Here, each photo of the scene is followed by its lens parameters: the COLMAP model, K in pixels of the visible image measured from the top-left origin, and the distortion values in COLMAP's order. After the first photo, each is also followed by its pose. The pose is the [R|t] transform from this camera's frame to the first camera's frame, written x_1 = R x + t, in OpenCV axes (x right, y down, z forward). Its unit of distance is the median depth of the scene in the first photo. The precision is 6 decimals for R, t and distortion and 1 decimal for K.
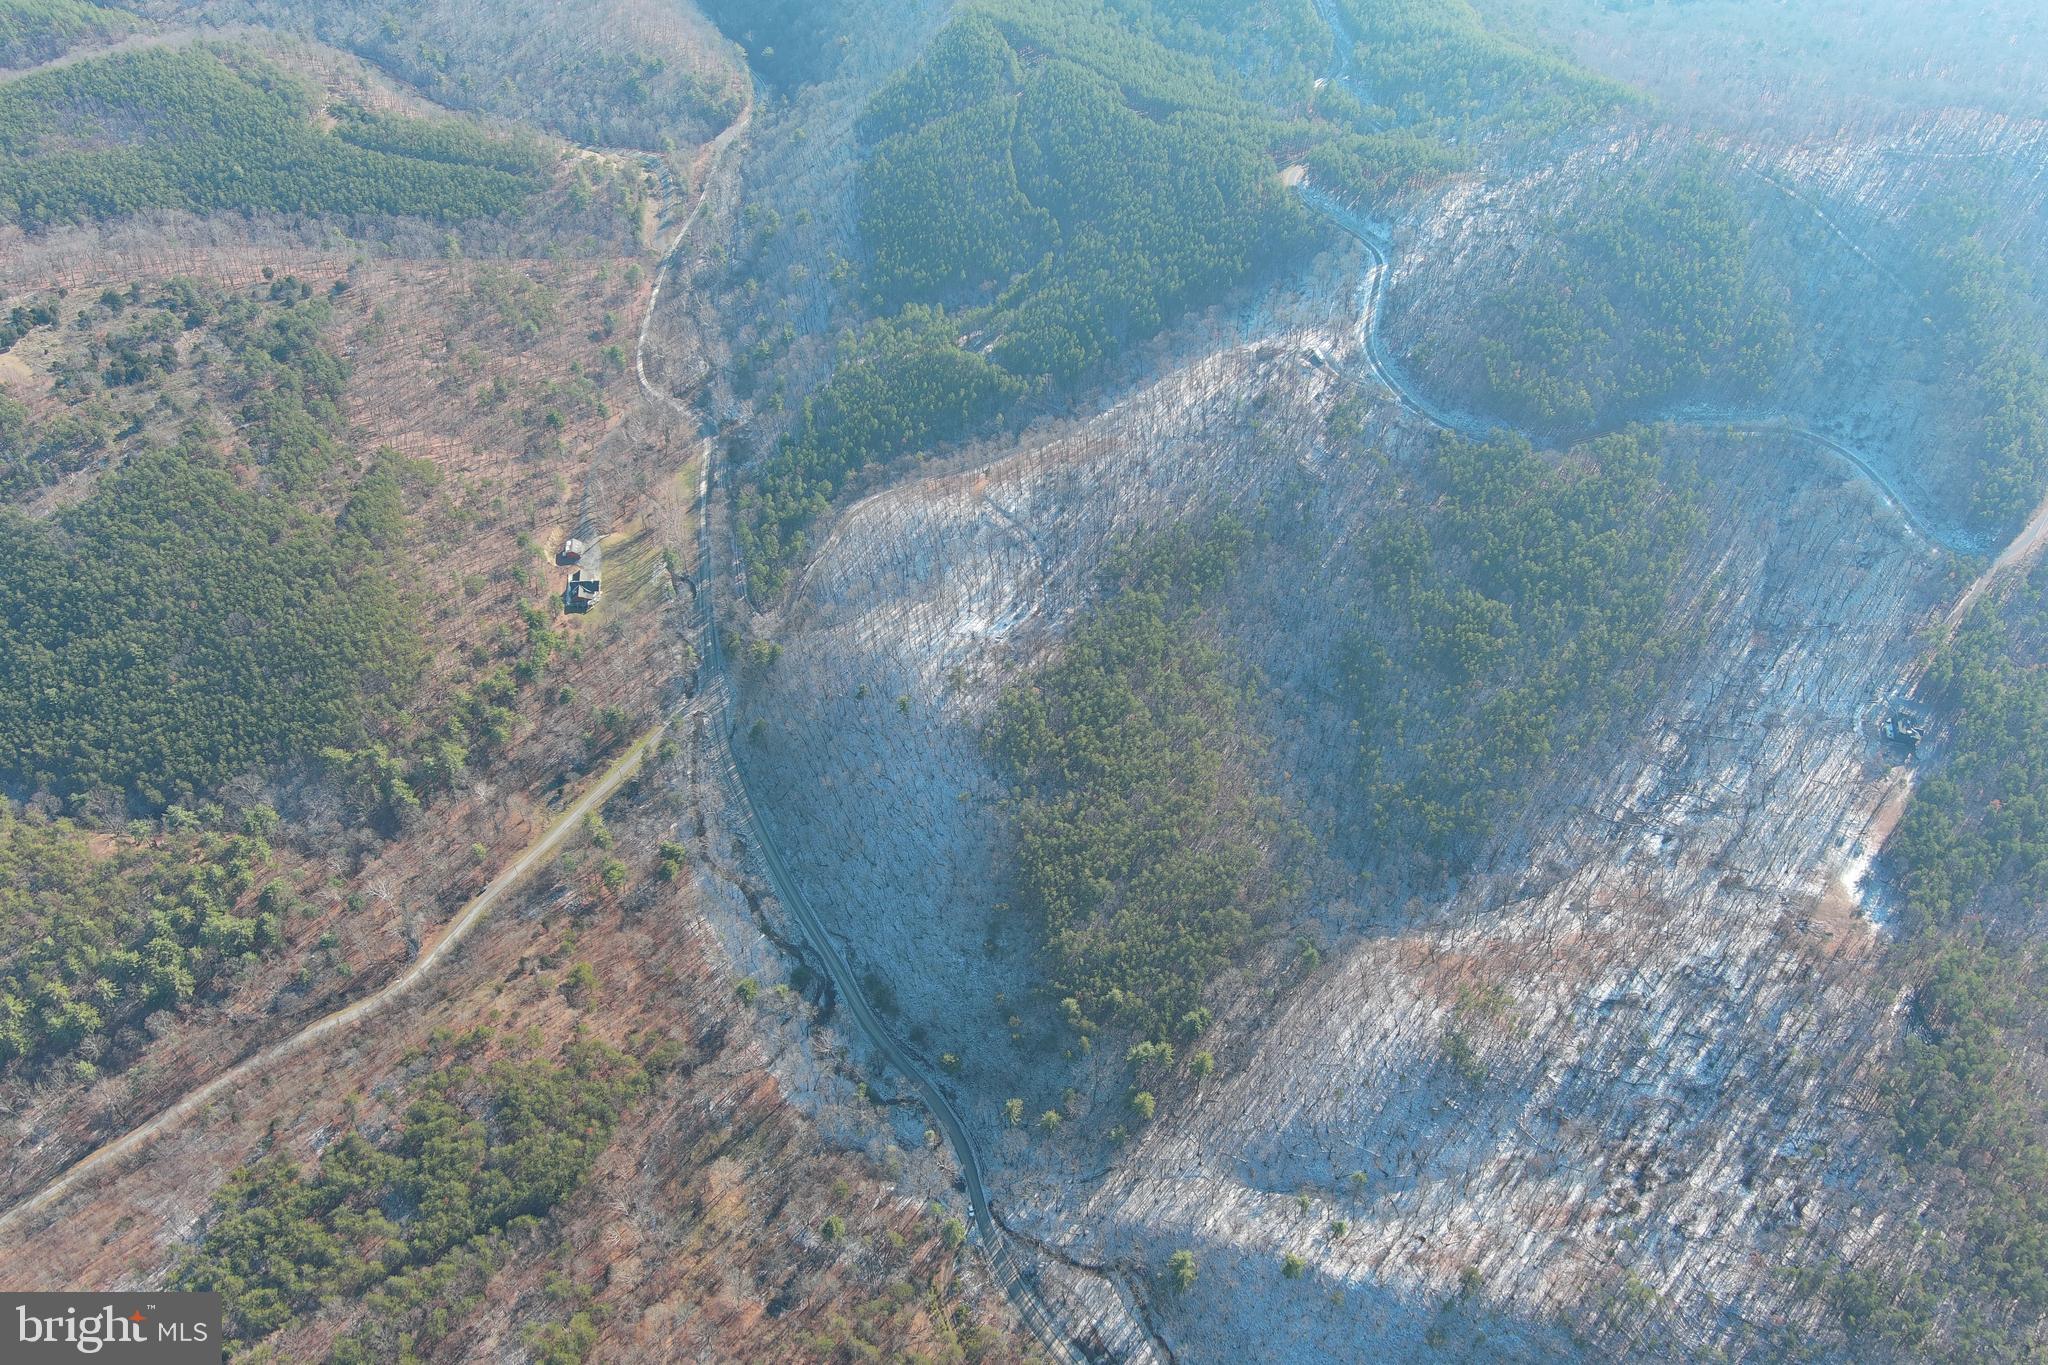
lens RADIAL K [[1585.6, 0, 1018.9], [0, 1585.6, 683.2], [0, 0, 1]] dist [0.021716, -0.018681]
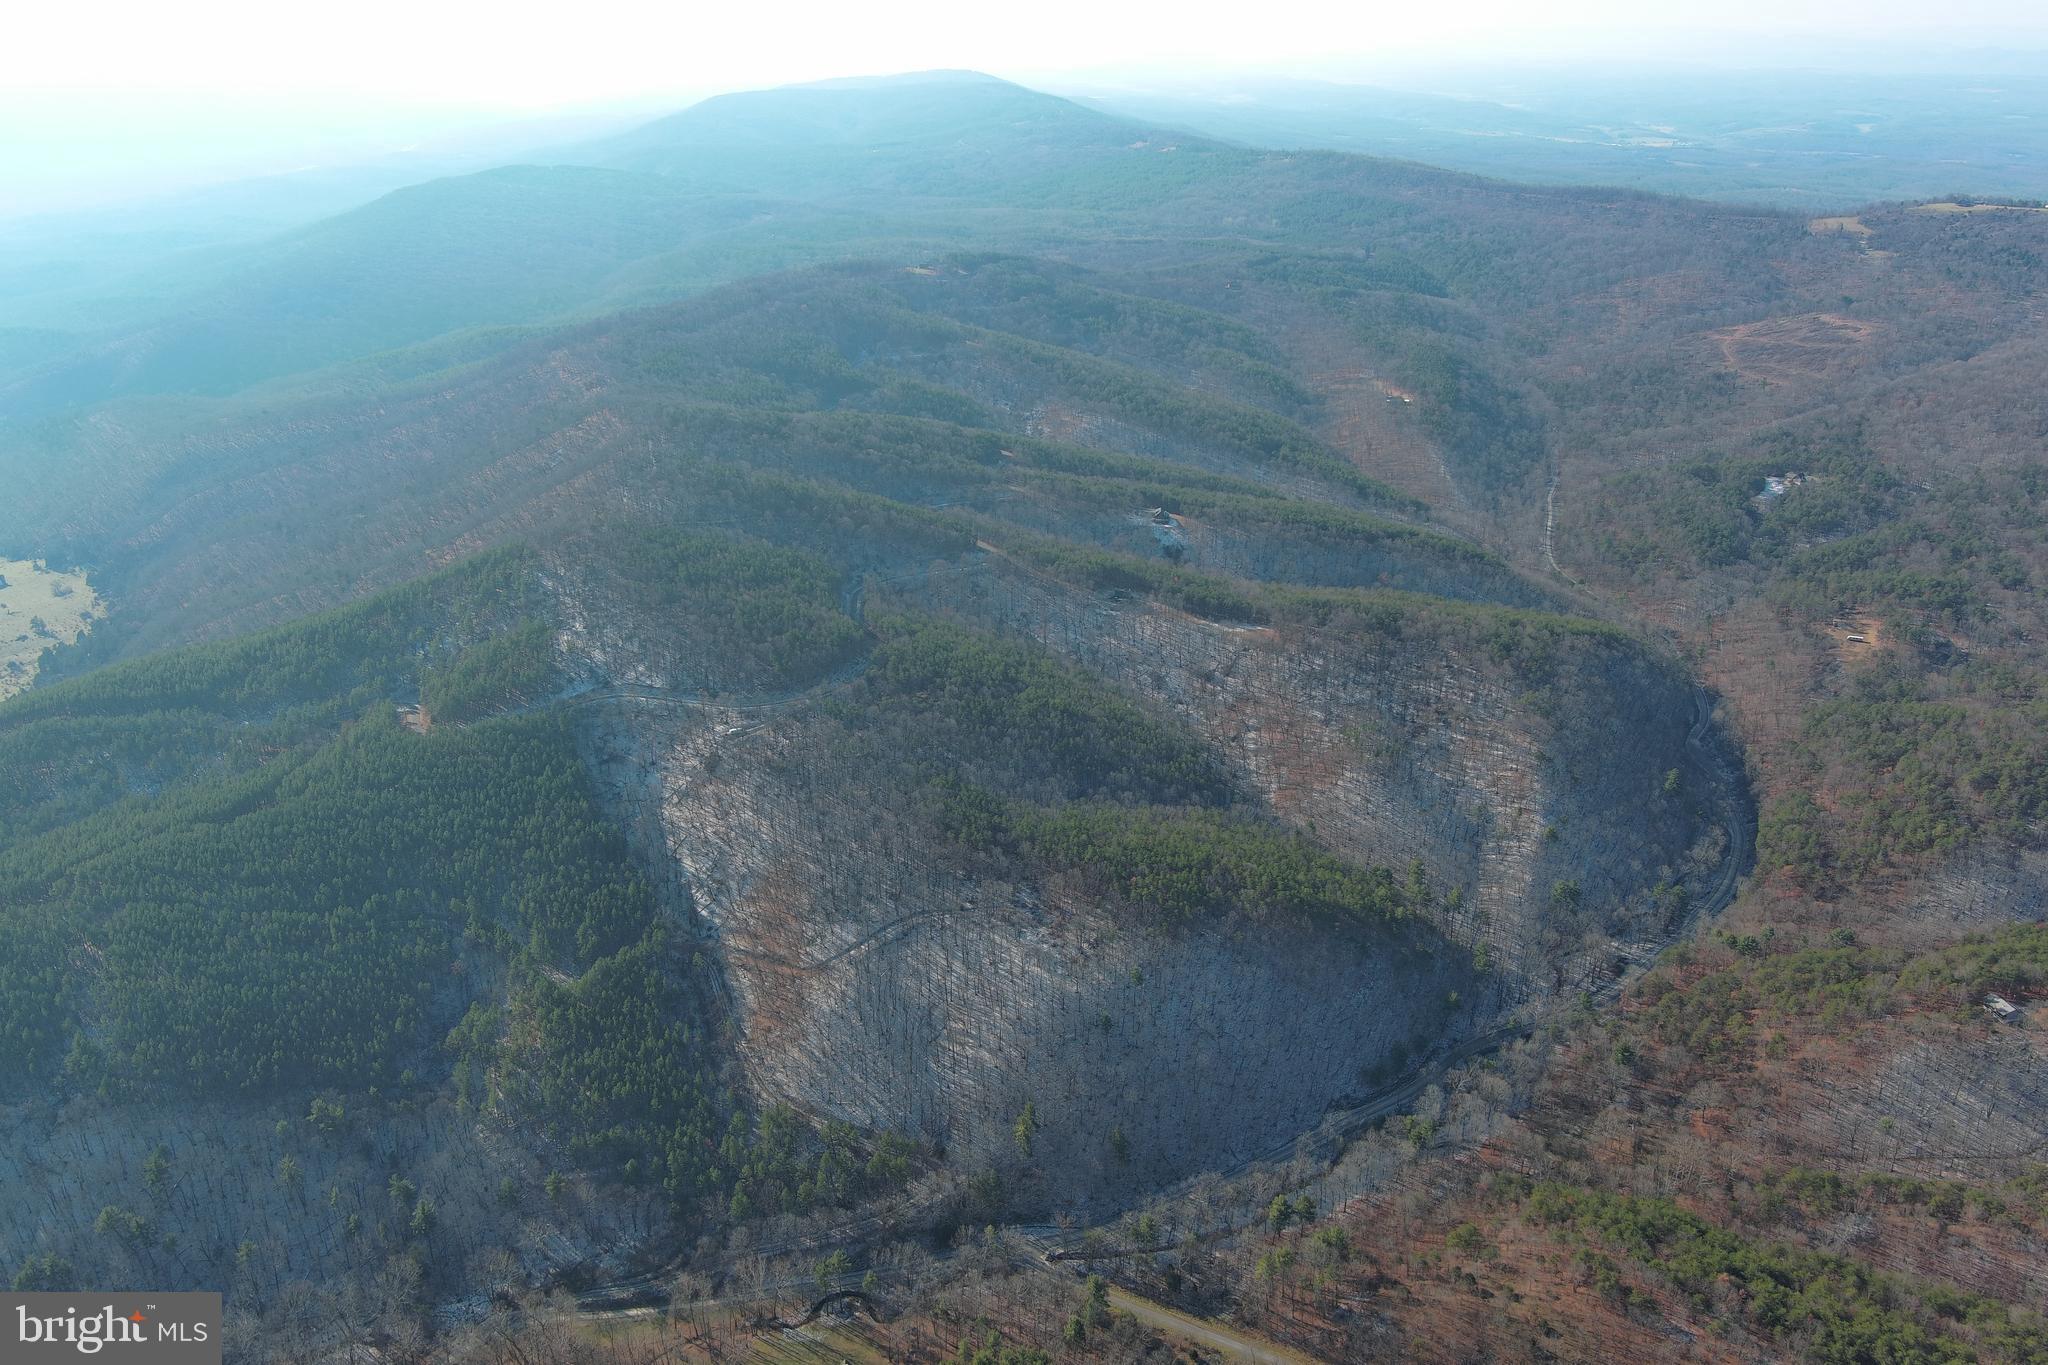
lens RADIAL K [[1583.5, 0, 1020.4], [0, 1583.5, 681.2], [0, 0, 1]] dist [0.030614, -0.042069]
pose [[-0.031246, -0.407782, 0.912545, -0.912786], [0.773952, 0.567853, 0.280252, -0.433260], [-0.632473, 0.715023, 0.297860, 0.598411]]
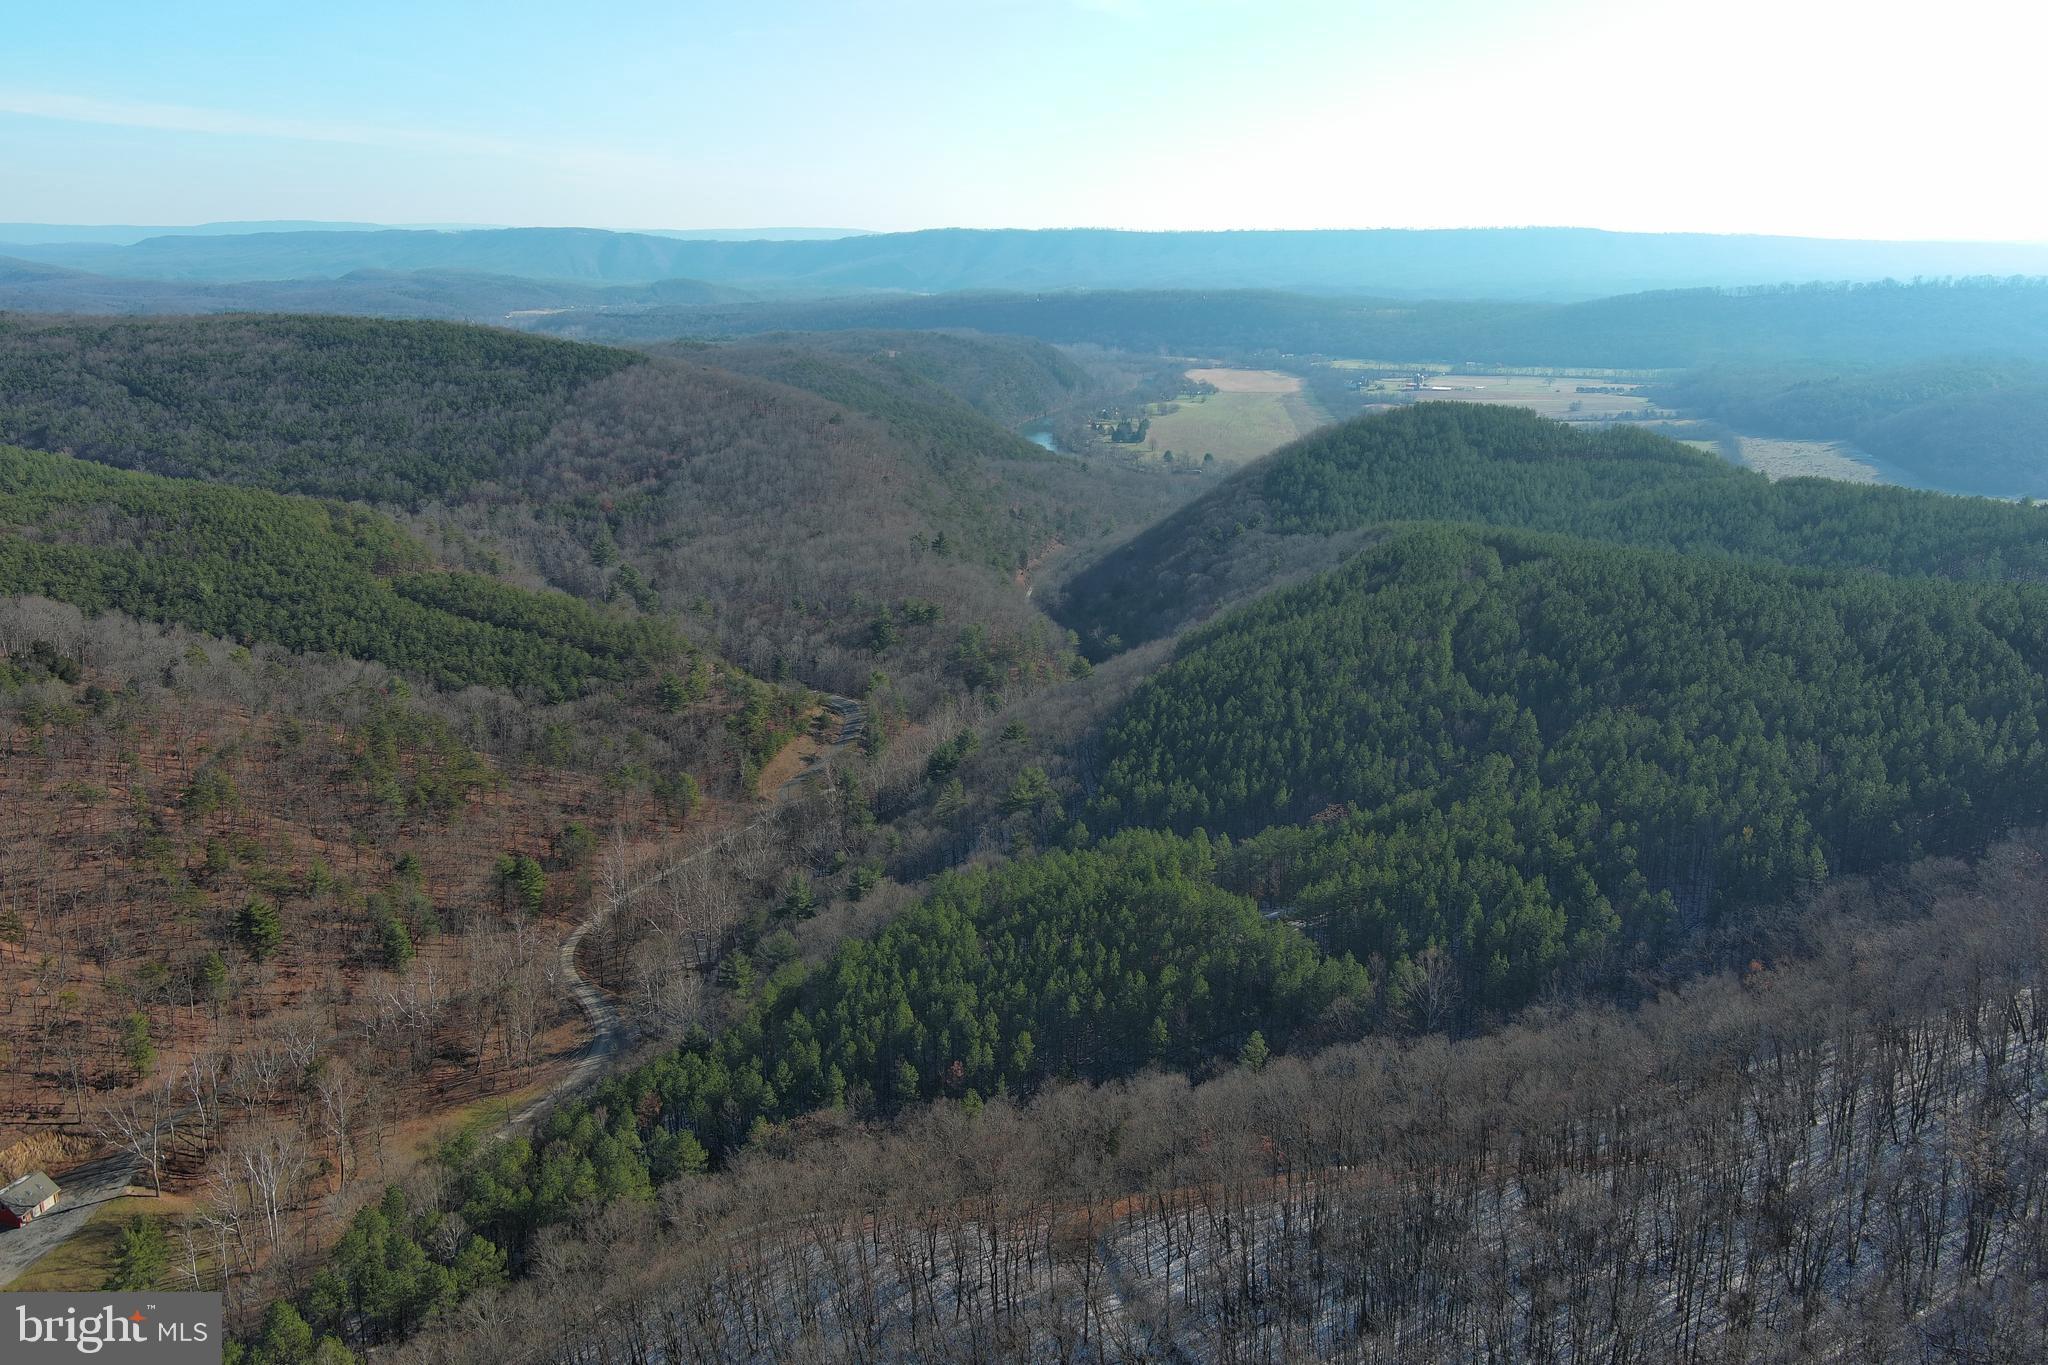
lens RADIAL K [[1567.9, 0, 1026.3], [0, 1567.9, 696.8], [0, 0, 1]] dist [0.056514, -0.095083]
pose [[0.930823, 0.076255, -0.357426, 0.060523], [-0.270157, 0.802222, -0.532405, -0.054343], [0.246137, 0.592136, 0.767328, 0.840110]]
